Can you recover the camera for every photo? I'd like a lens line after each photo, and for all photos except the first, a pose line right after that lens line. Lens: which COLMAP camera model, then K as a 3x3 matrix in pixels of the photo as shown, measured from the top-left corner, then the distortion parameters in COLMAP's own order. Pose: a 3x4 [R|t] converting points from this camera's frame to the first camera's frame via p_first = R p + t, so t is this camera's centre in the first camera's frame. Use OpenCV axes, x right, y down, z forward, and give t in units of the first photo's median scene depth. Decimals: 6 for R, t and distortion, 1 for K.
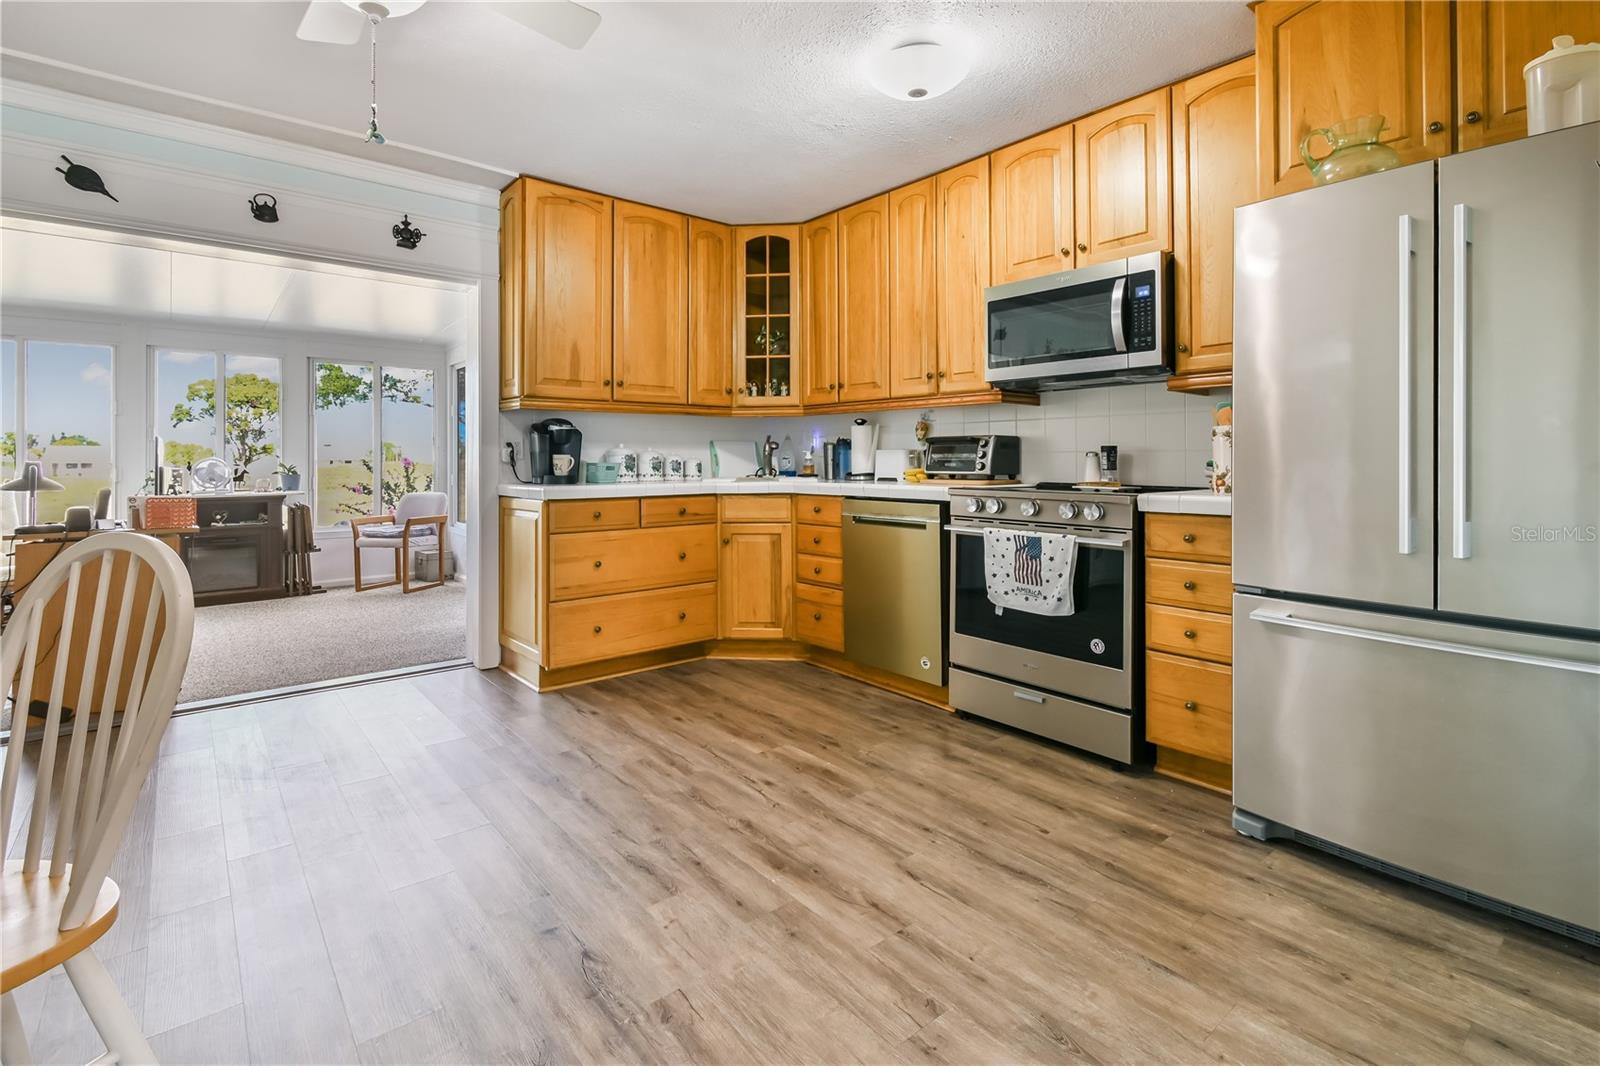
lens RADIAL K [[744.5, 0, 791.6], [0, 744.5, 454.5], [0, 0, 1]] dist [0.000667, 0.000177]
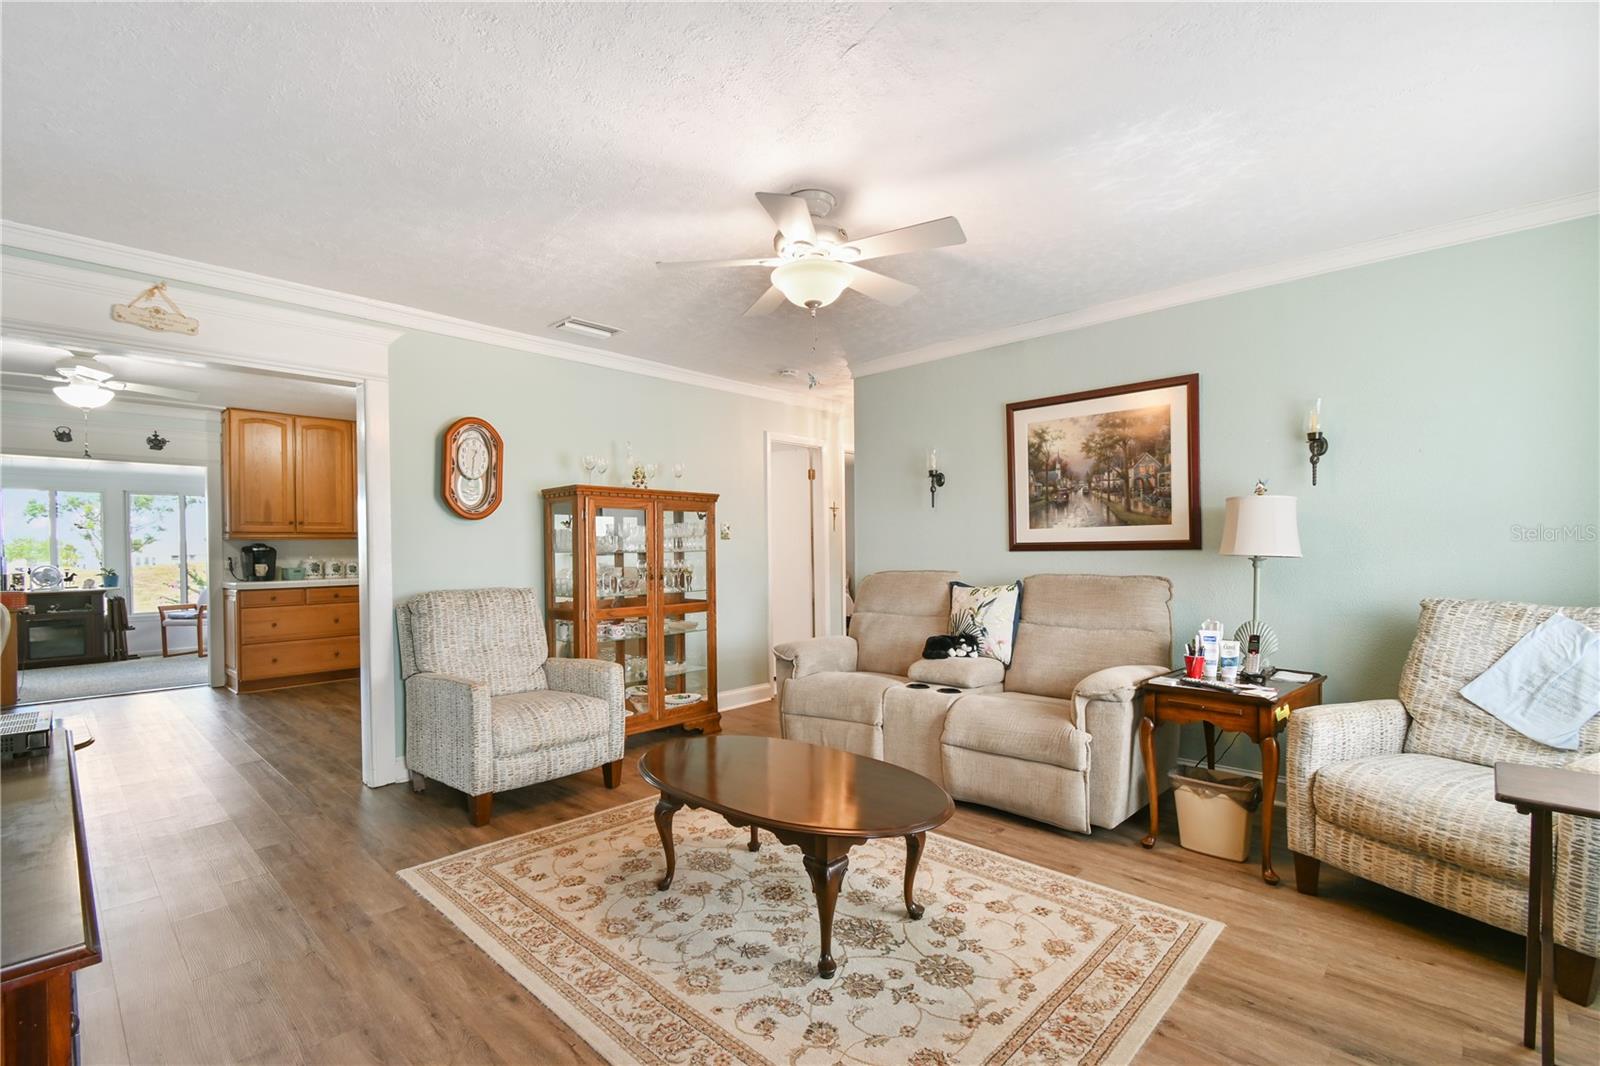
lens RADIAL K [[721.3, 0, 803.3], [0, 721.3, 551.8], [0, 0, 1]] dist [0.000912, -0.000427]
pose [[0.991733, -0.009637, 0.127958, 0.867010], [0.008095, 0.999888, 0.012565, -0.046936], [-0.128064, -0.011426, 0.991700, -0.995049]]
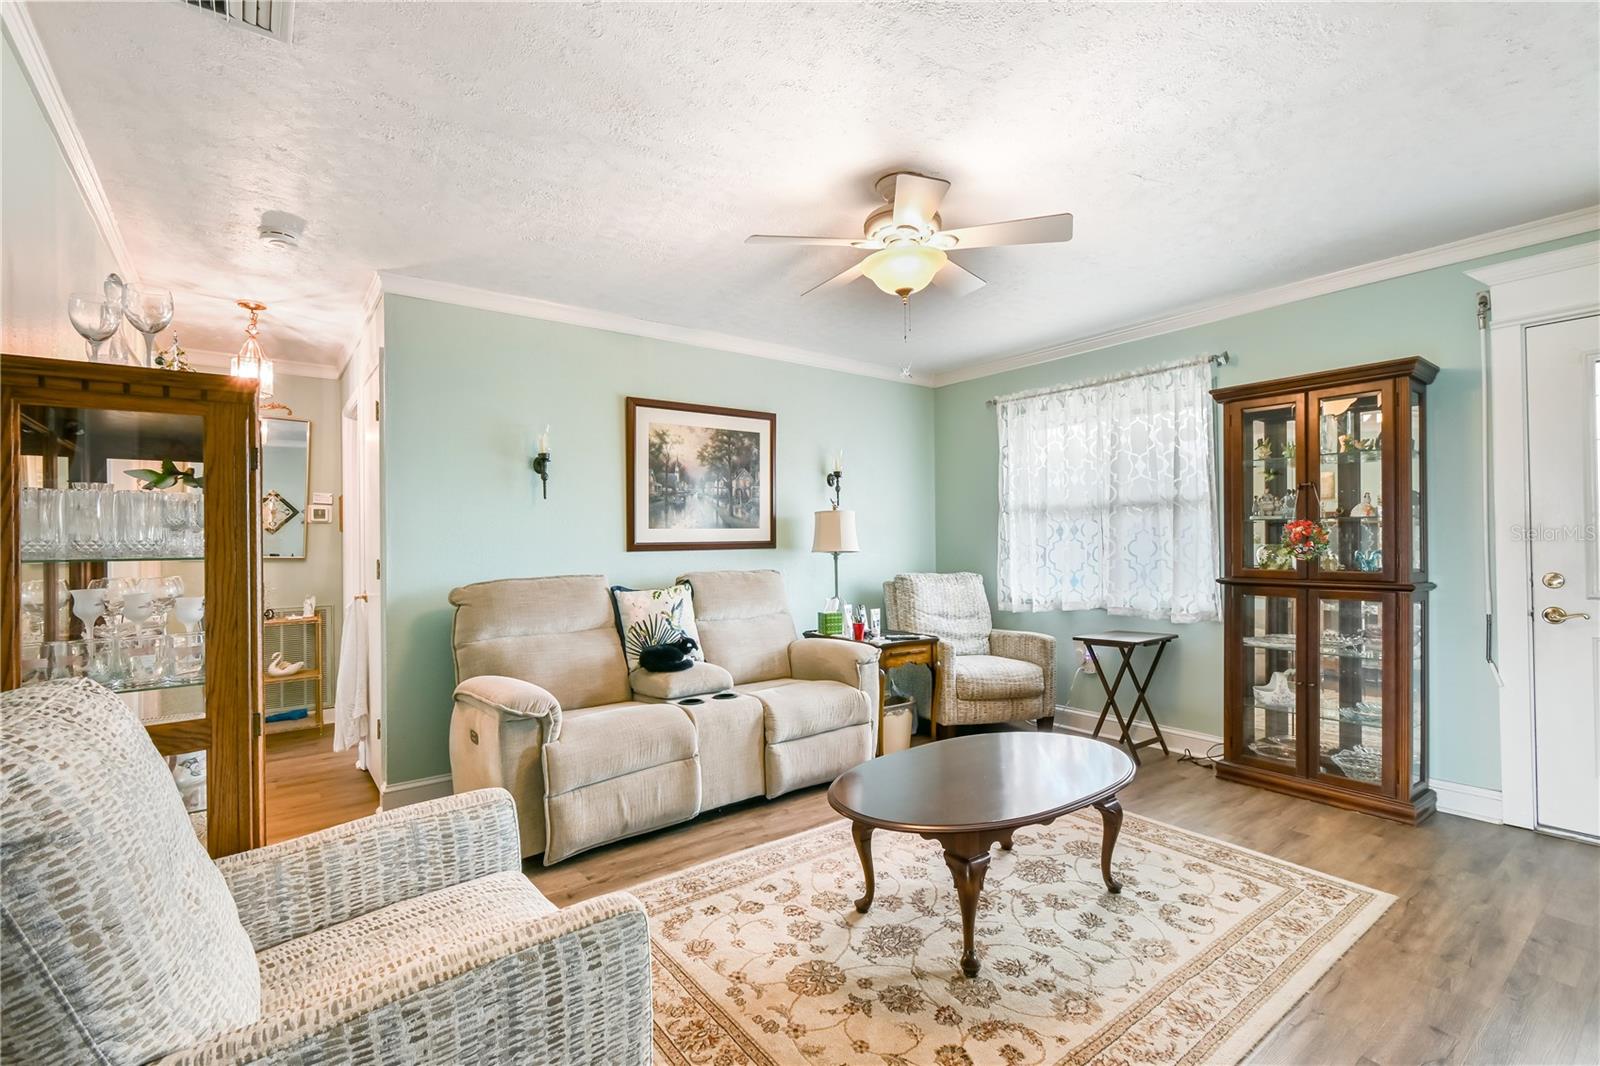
lens RADIAL K [[708.2, 0, 800.0], [0, 708.2, 533.0], [0, 0, 1]] dist [-0.000994, -0.000084]
pose [[0.043113, 0.013303, 0.998982, 0.210394], [0.004013, 0.999901, -0.013489, -0.042698], [-0.999062, 0.004591, 0.043056, -0.103766]]
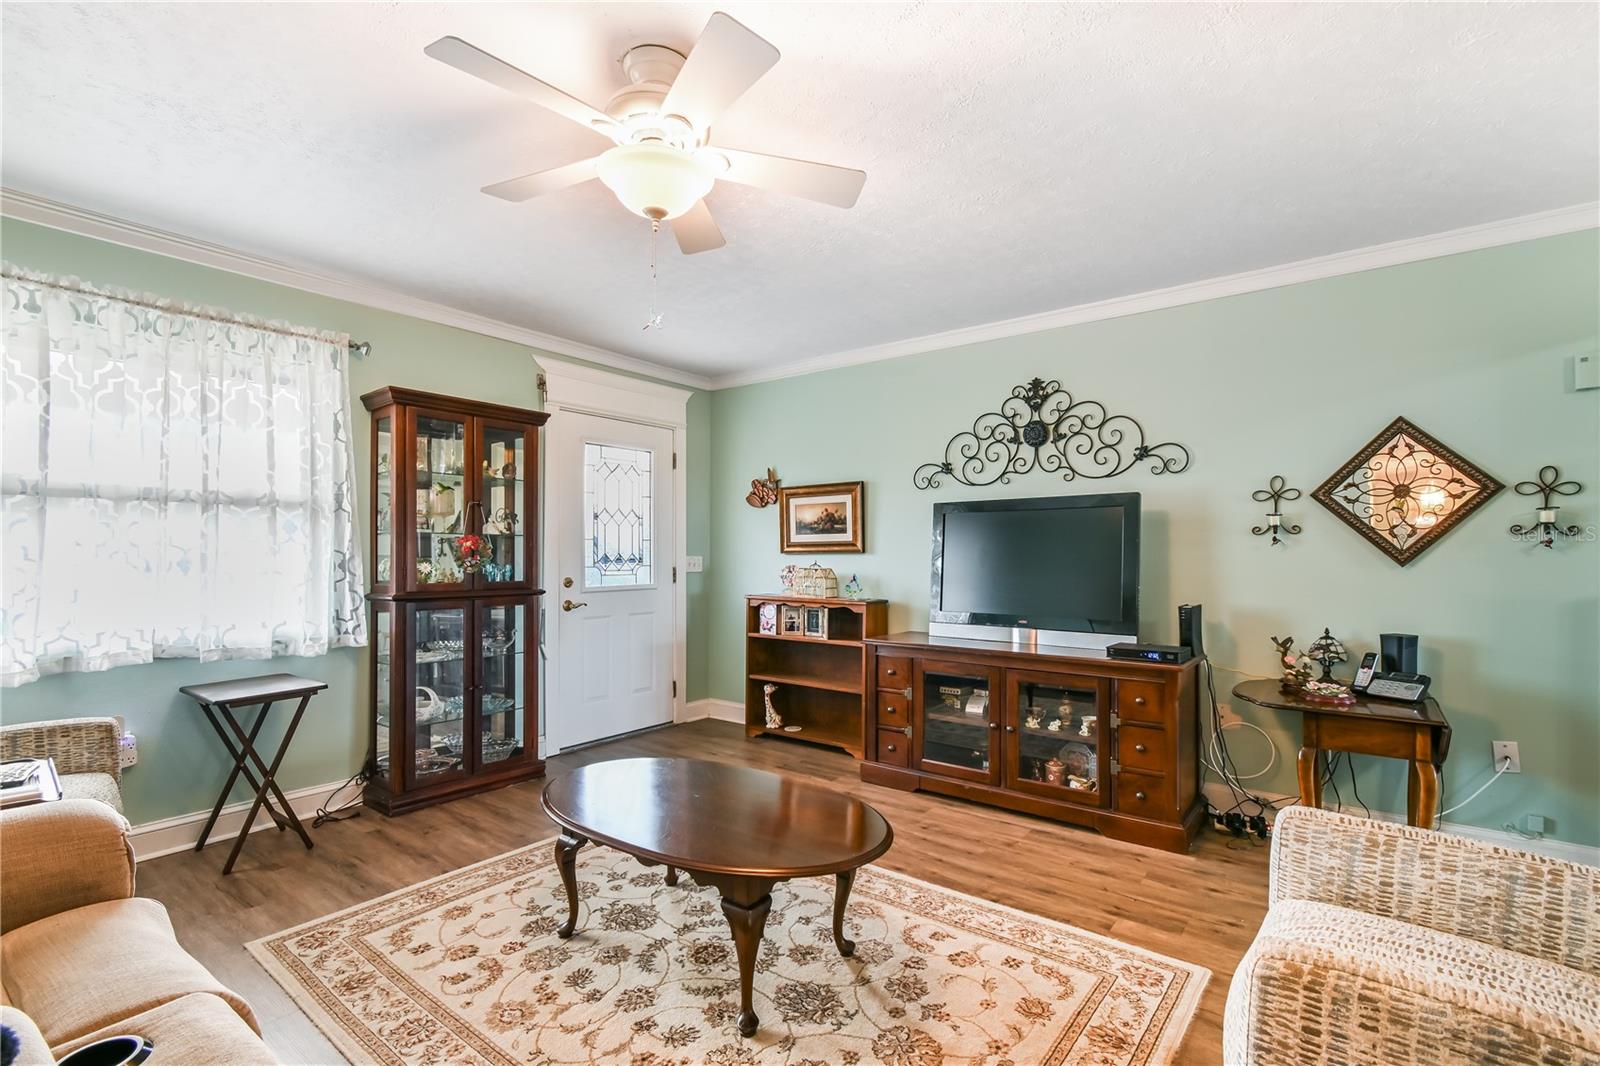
lens RADIAL K [[721.3, 0, 803.3], [0, 721.3, 551.8], [0, 0, 1]] dist [0.000912, -0.000427]
pose [[-0.975697, -0.000905, -0.219121, 0.994343], [0.001310, 0.999949, -0.009964, -0.035274], [0.219119, -0.010009, -0.975647, 0.408173]]
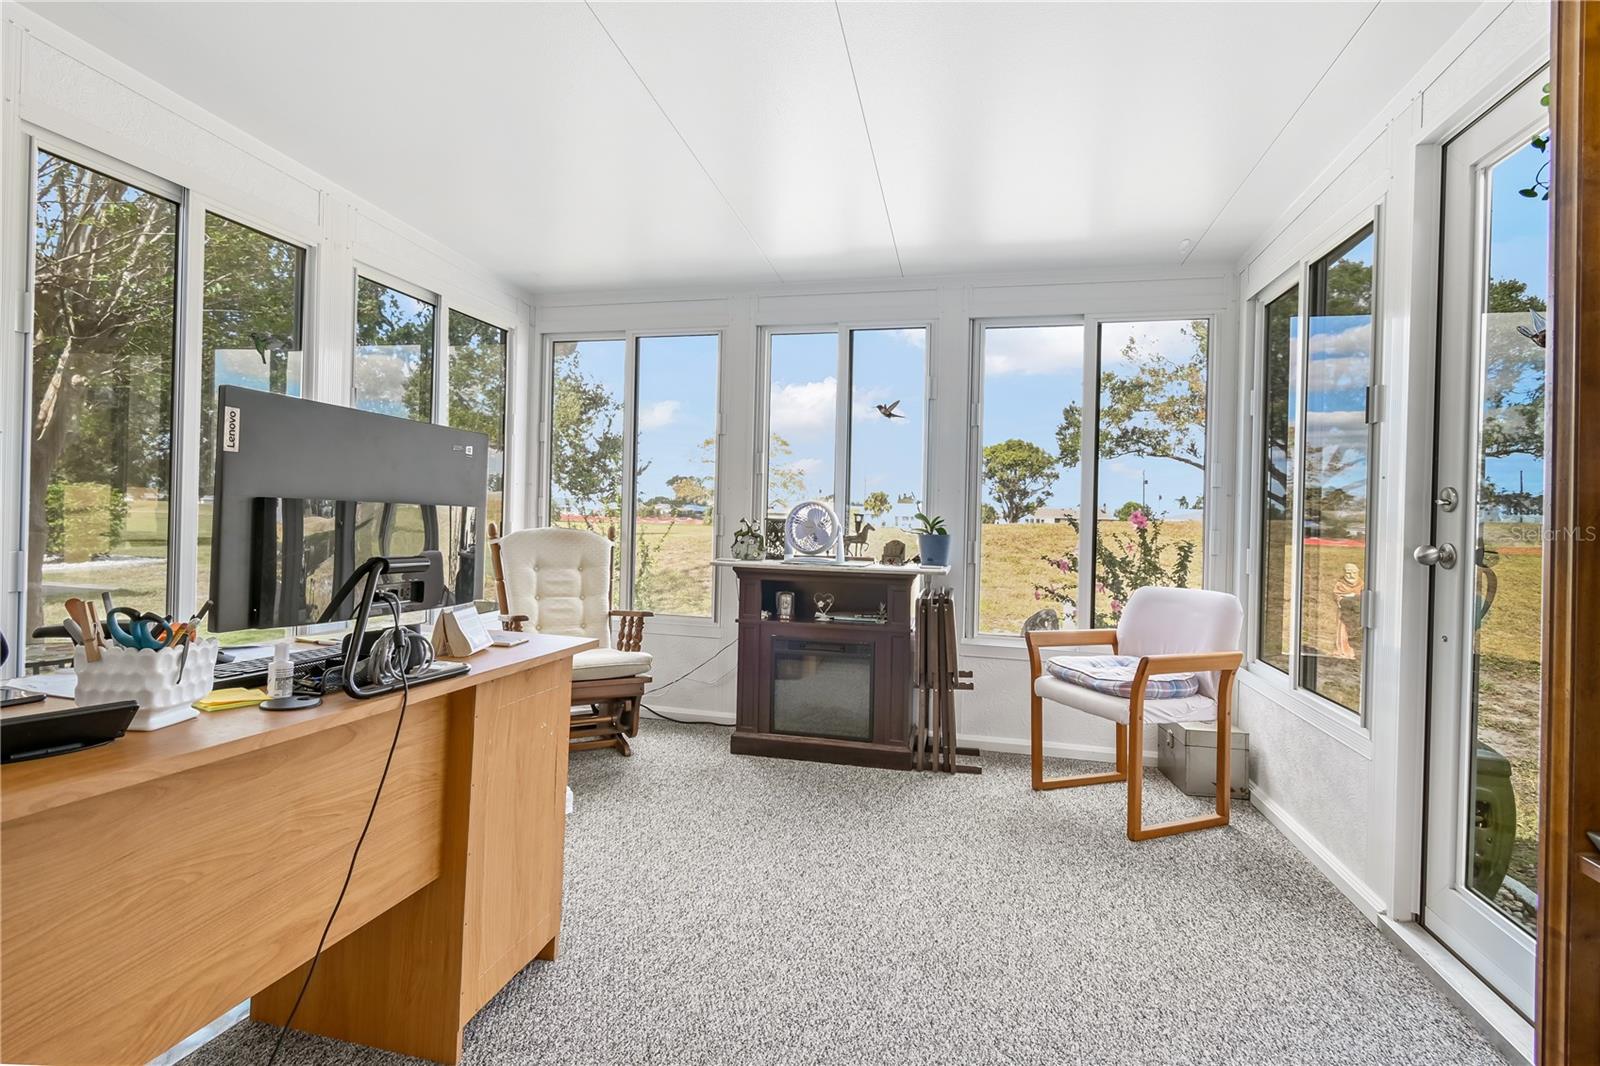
lens RADIAL K [[762.2, 0, 784.8], [0, 762.2, 514.8], [0, 0, 1]] dist [0.001297, -0.000174]
pose [[0.599570, 0.020365, -0.800063, -0.574286], [-0.020695, 0.999736, 0.009938, 0.018433], [0.800054, 0.010598, 0.599834, 1.130590]]
